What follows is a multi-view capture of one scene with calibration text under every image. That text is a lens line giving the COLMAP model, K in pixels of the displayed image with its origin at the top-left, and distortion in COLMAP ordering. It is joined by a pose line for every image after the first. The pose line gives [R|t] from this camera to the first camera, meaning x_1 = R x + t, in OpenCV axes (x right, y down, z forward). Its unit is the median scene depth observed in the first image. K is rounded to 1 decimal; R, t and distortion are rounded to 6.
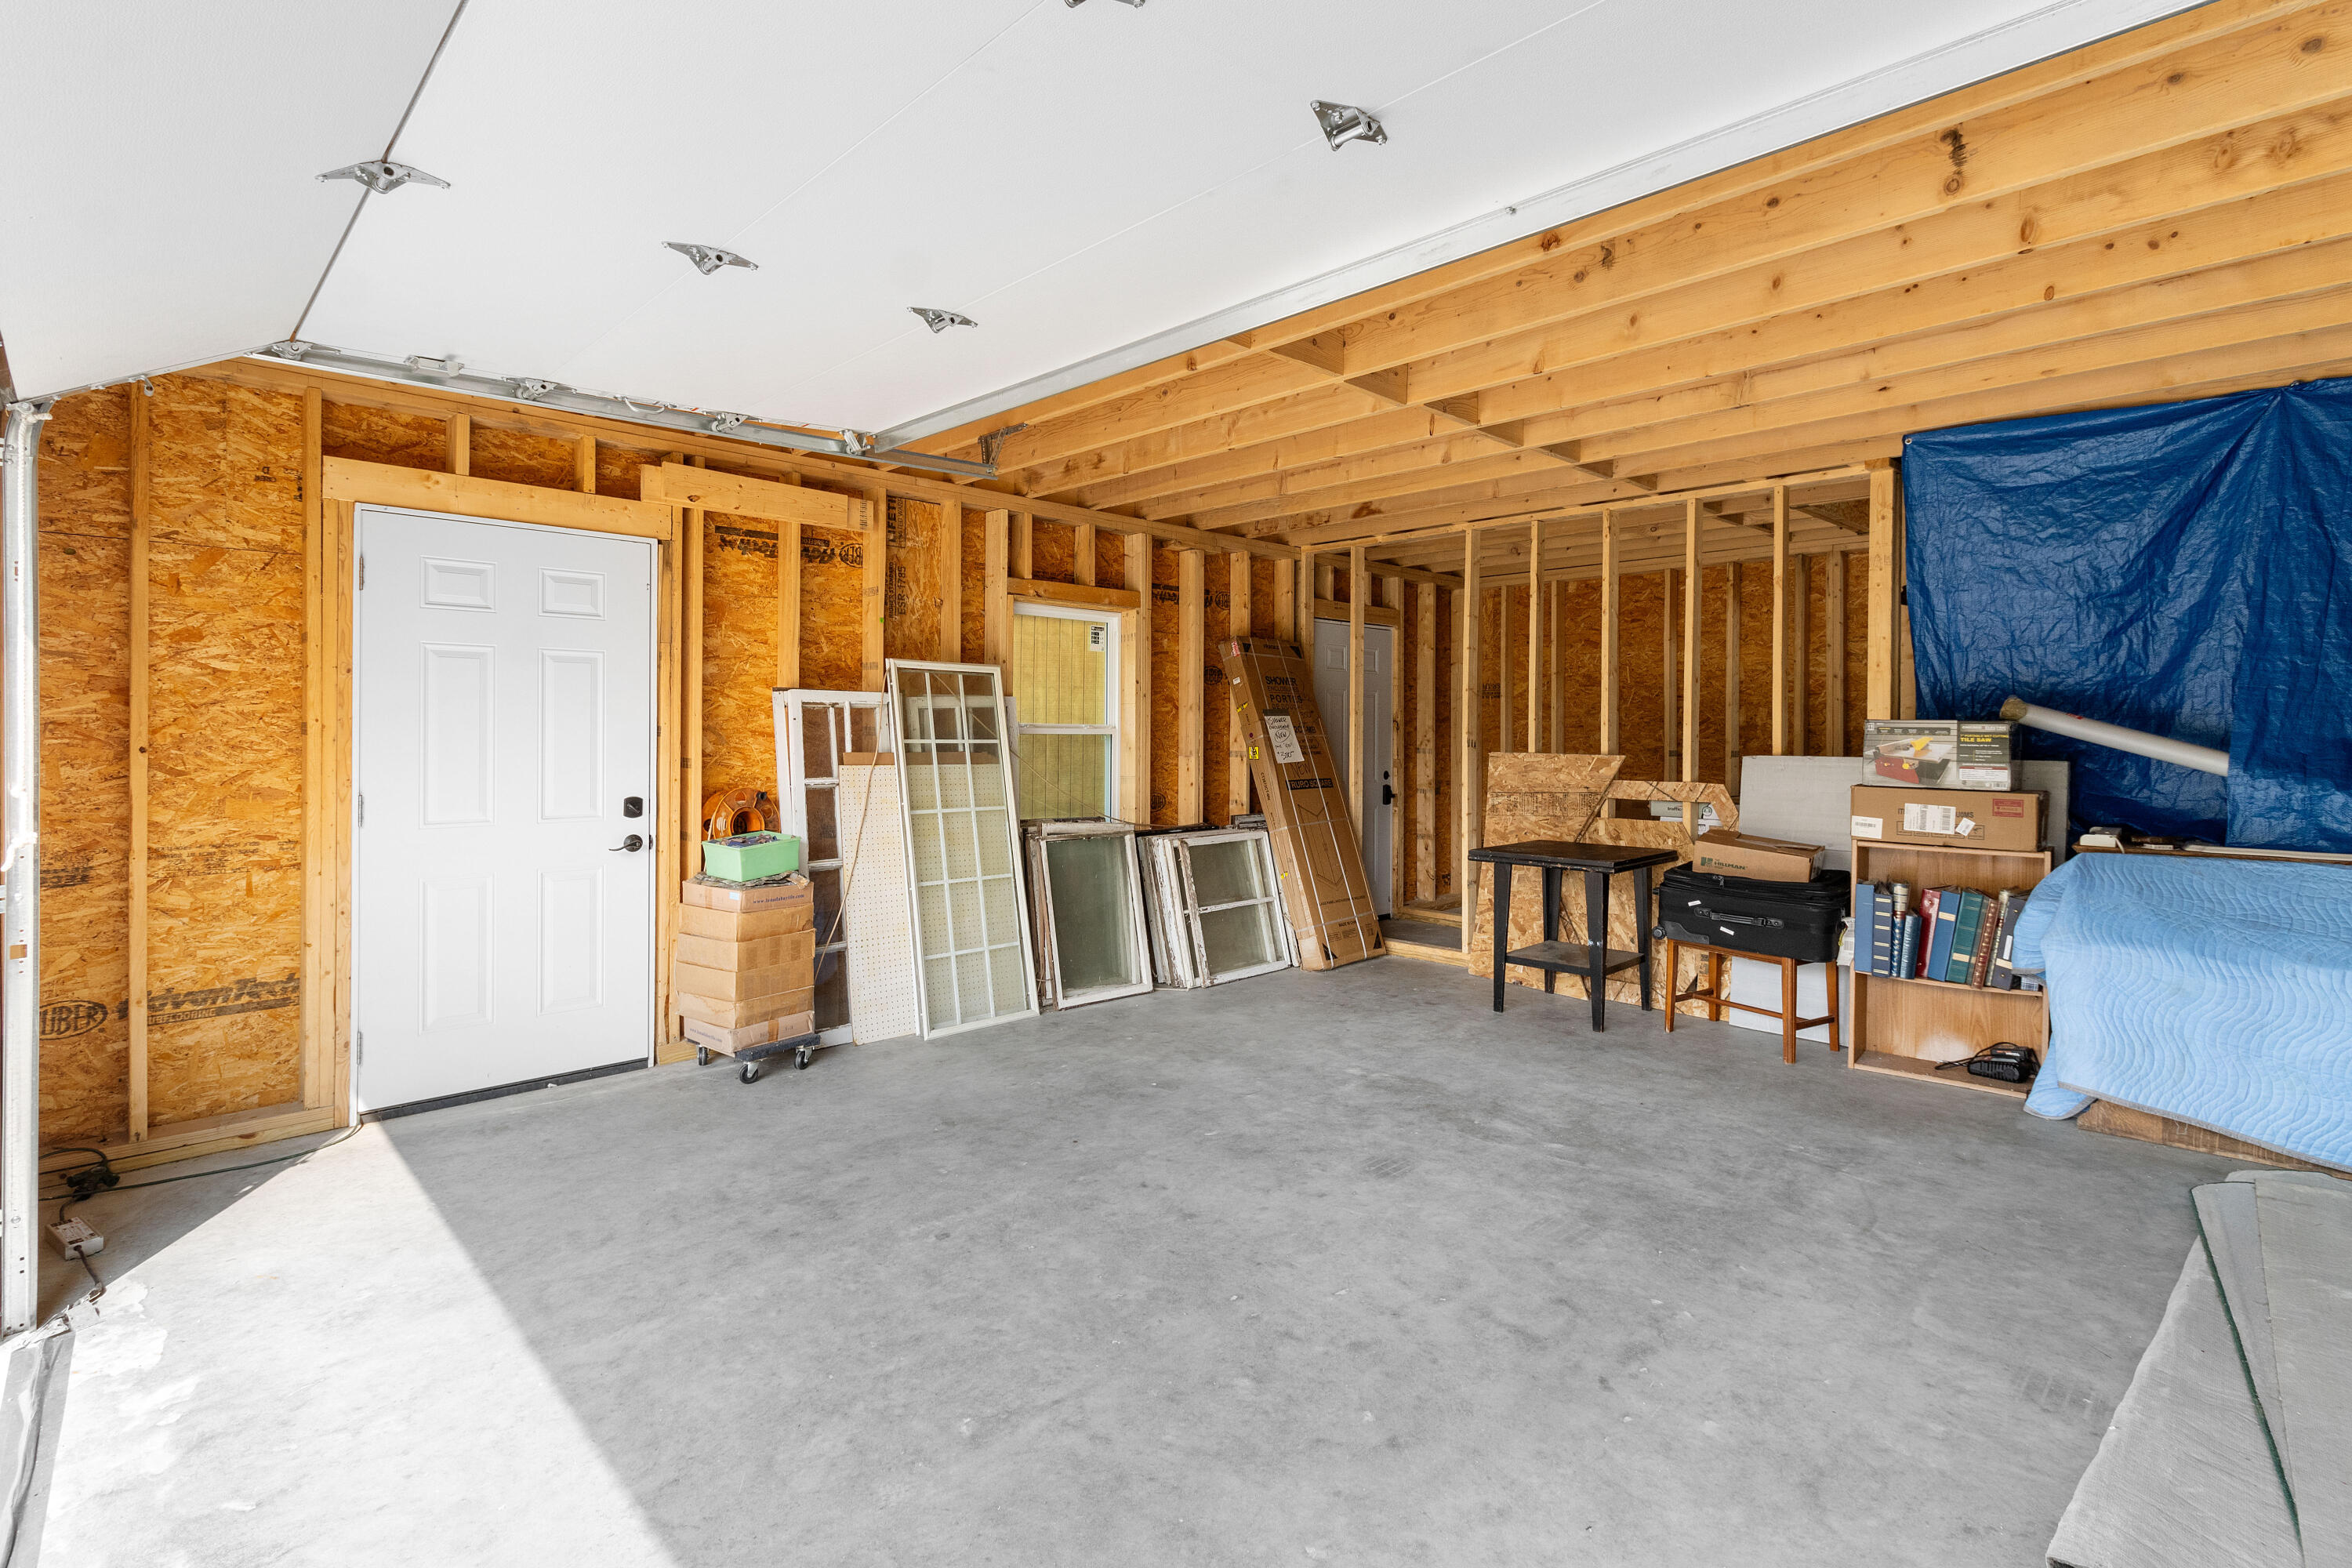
lens RADIAL K [[1104.5, 0, 1174.5], [0, 1104.5, 745.8], [0, 0, 1]] dist [0.002371, 0.001099]
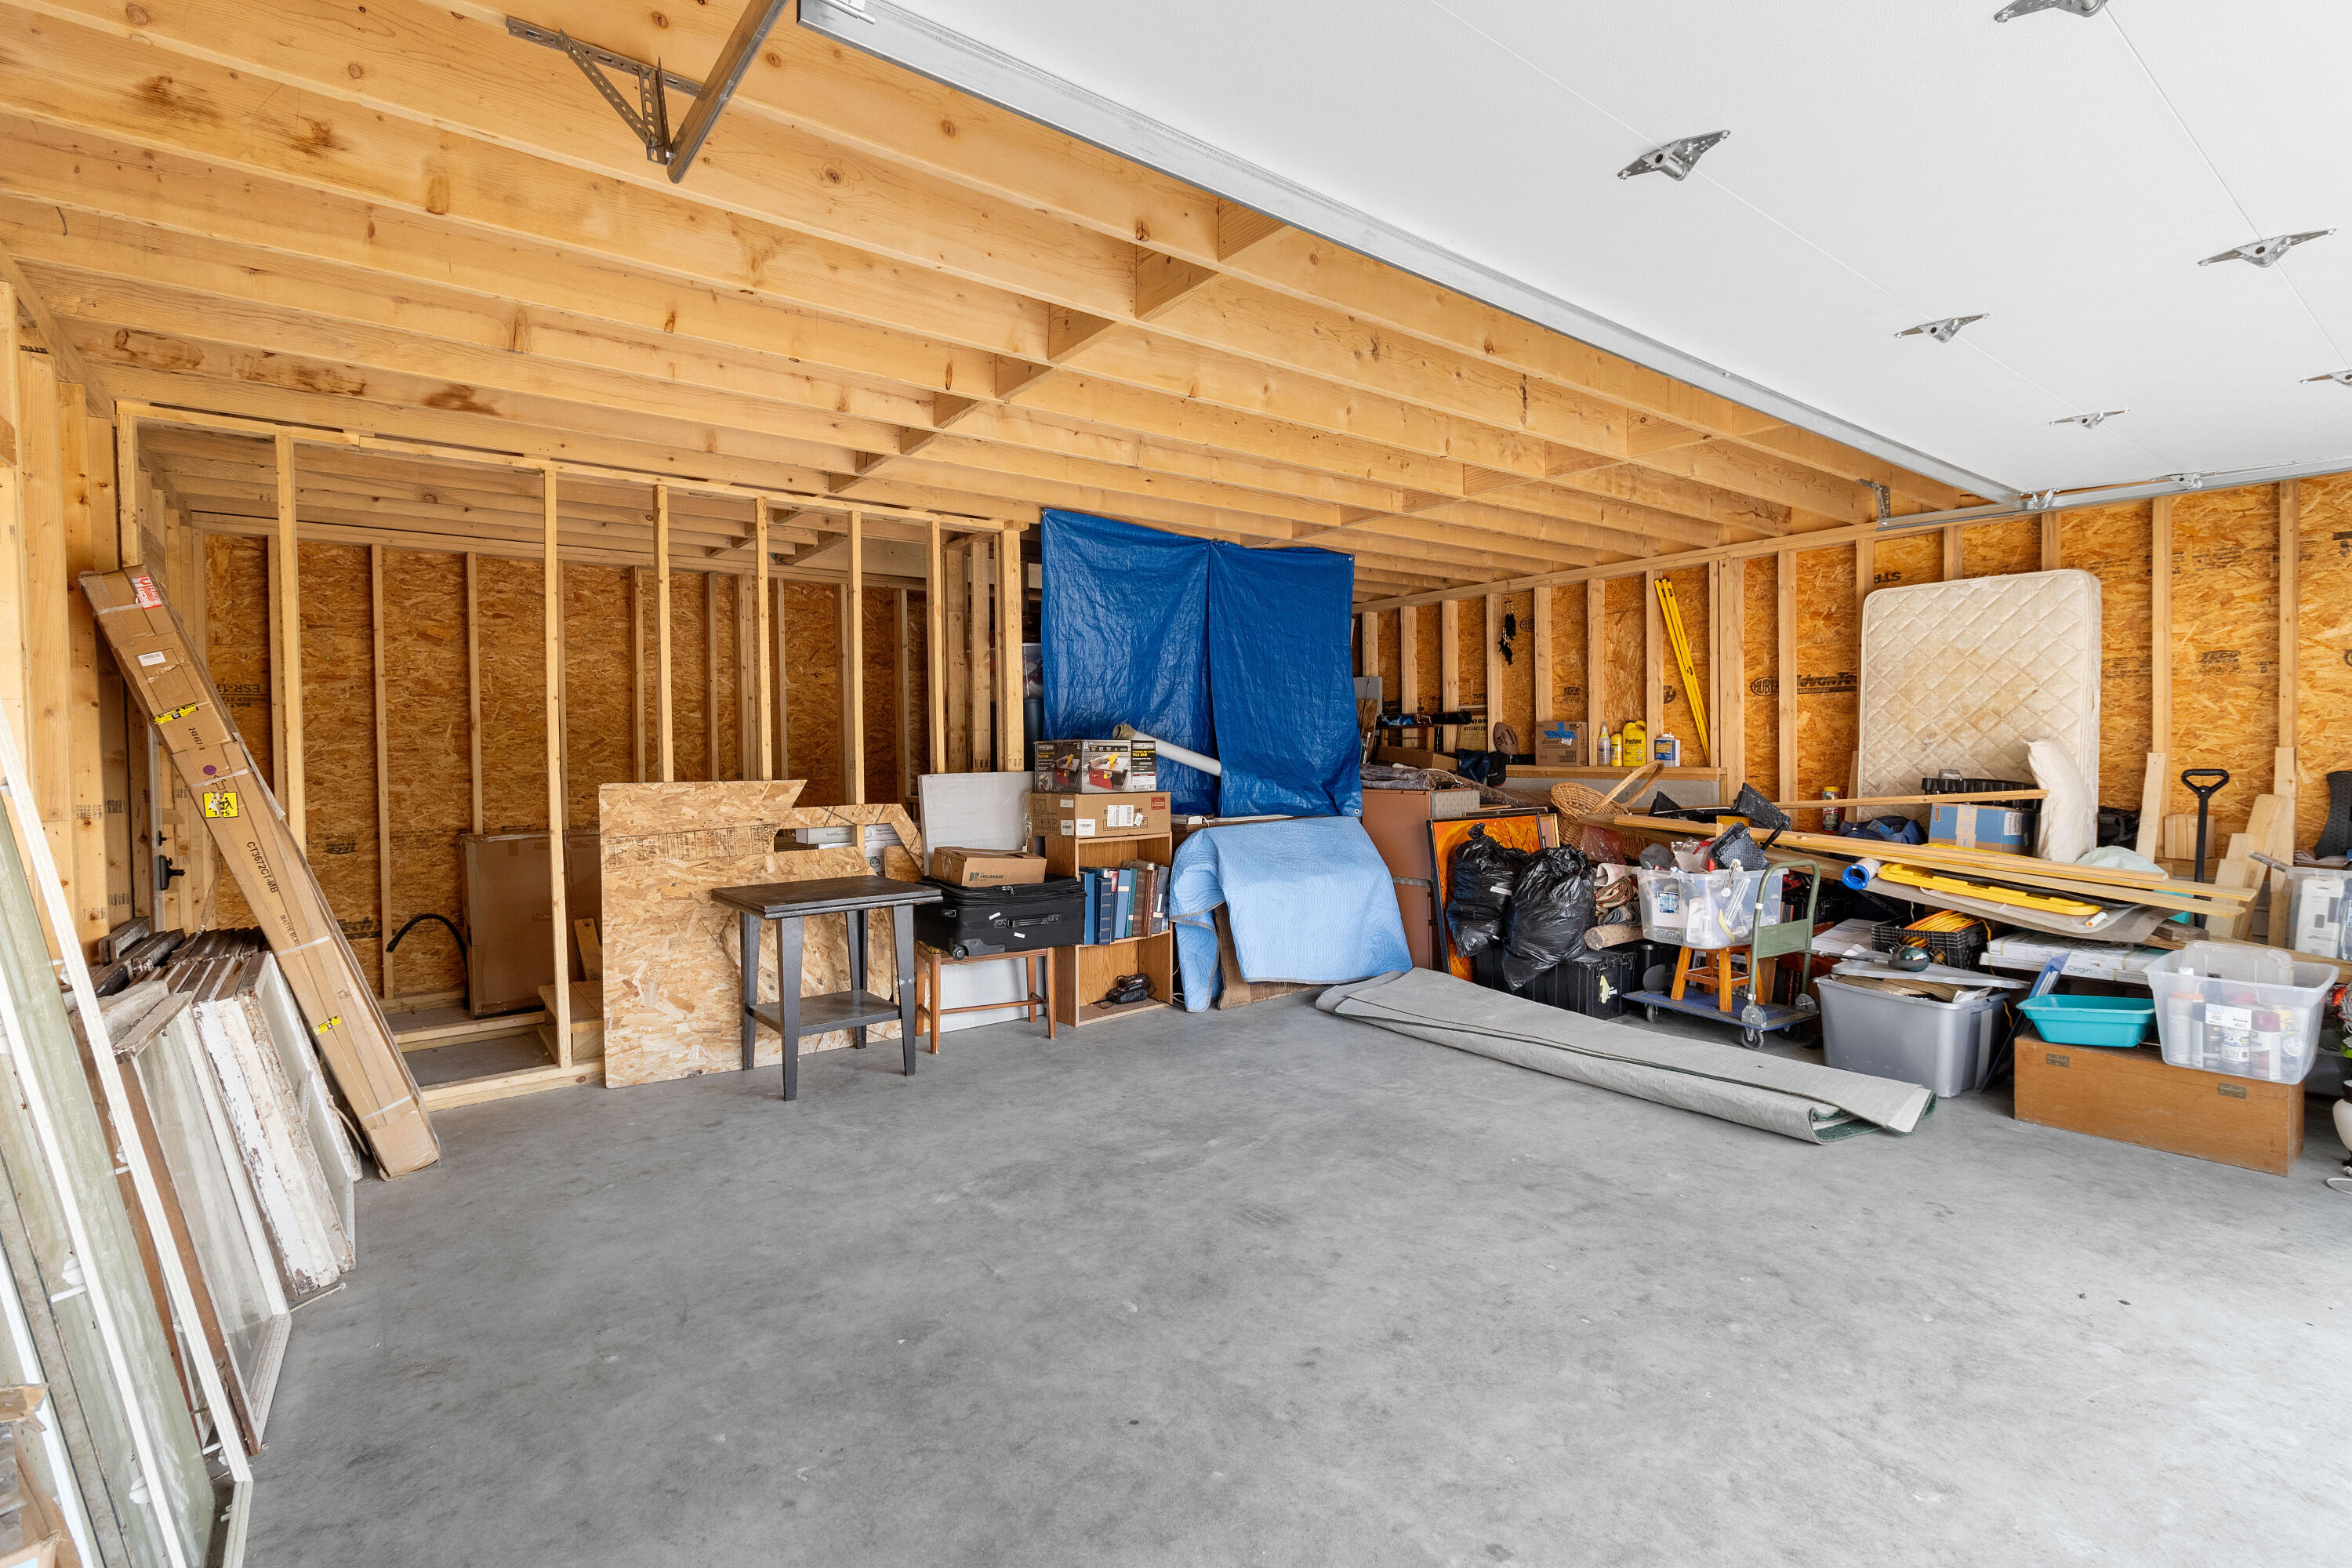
lens RADIAL K [[1111.1, 0, 1176.0], [0, 1111.1, 784.0], [0, 0, 1]] dist [0.003531, 0.000427]
pose [[0.098882, -0.037924, 0.994376, -0.697575], [0.025529, 0.999041, 0.035563, -0.018596], [-0.994772, 0.021869, 0.099755, 0.917323]]
